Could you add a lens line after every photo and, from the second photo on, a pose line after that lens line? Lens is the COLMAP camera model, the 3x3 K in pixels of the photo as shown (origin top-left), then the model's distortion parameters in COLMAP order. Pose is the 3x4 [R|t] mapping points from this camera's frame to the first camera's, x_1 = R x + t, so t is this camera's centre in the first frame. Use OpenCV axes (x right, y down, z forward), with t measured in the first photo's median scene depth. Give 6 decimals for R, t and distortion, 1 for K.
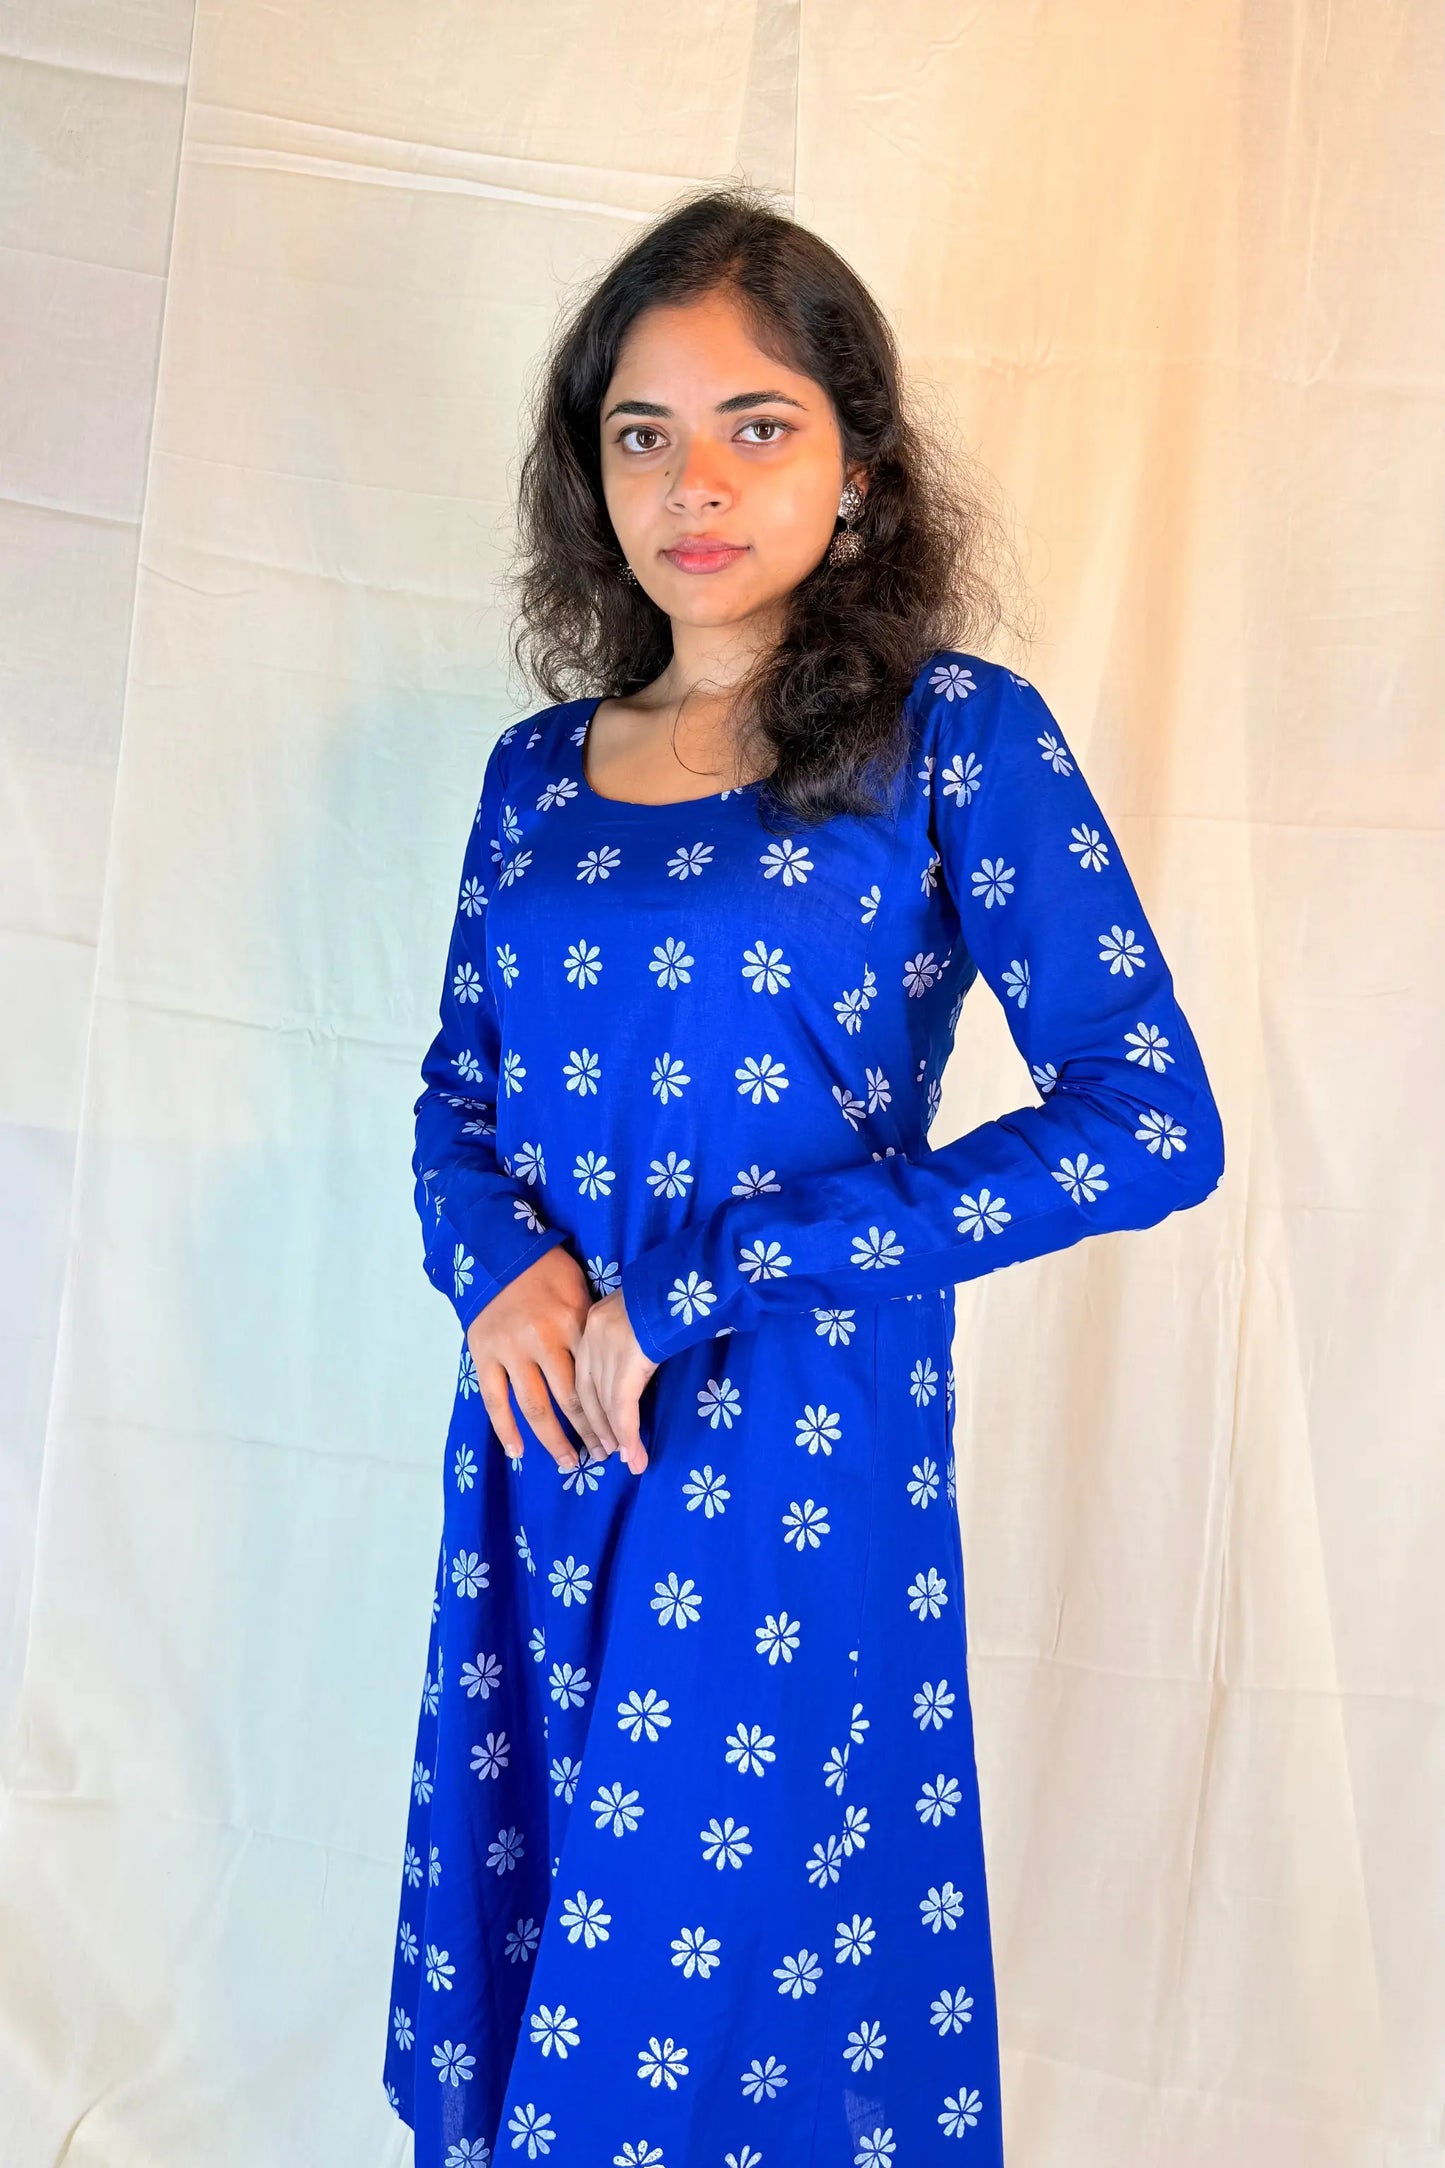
lens RADIAL K [[1560.9, 0, 742.0], [0, 1560.9, 1105.6], [0, 0, 1]] dist [0.012293, -0.042376]
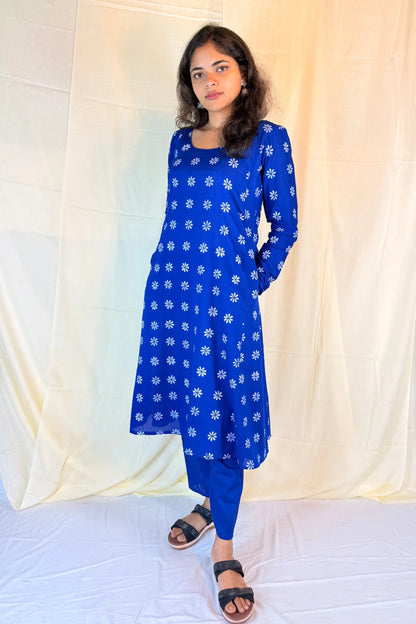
lens RADIAL K [[449.3, 0, 202.7], [0, 449.3, 306.8], [0, 0, 1]] dist [0.012293, -0.042376]
pose [[0.998862, -0.018379, 0.044009, -0.088104], [0.014712, 0.996504, 0.082240, 0.118090], [-0.045367, -0.081499, 0.995640, -0.286633]]
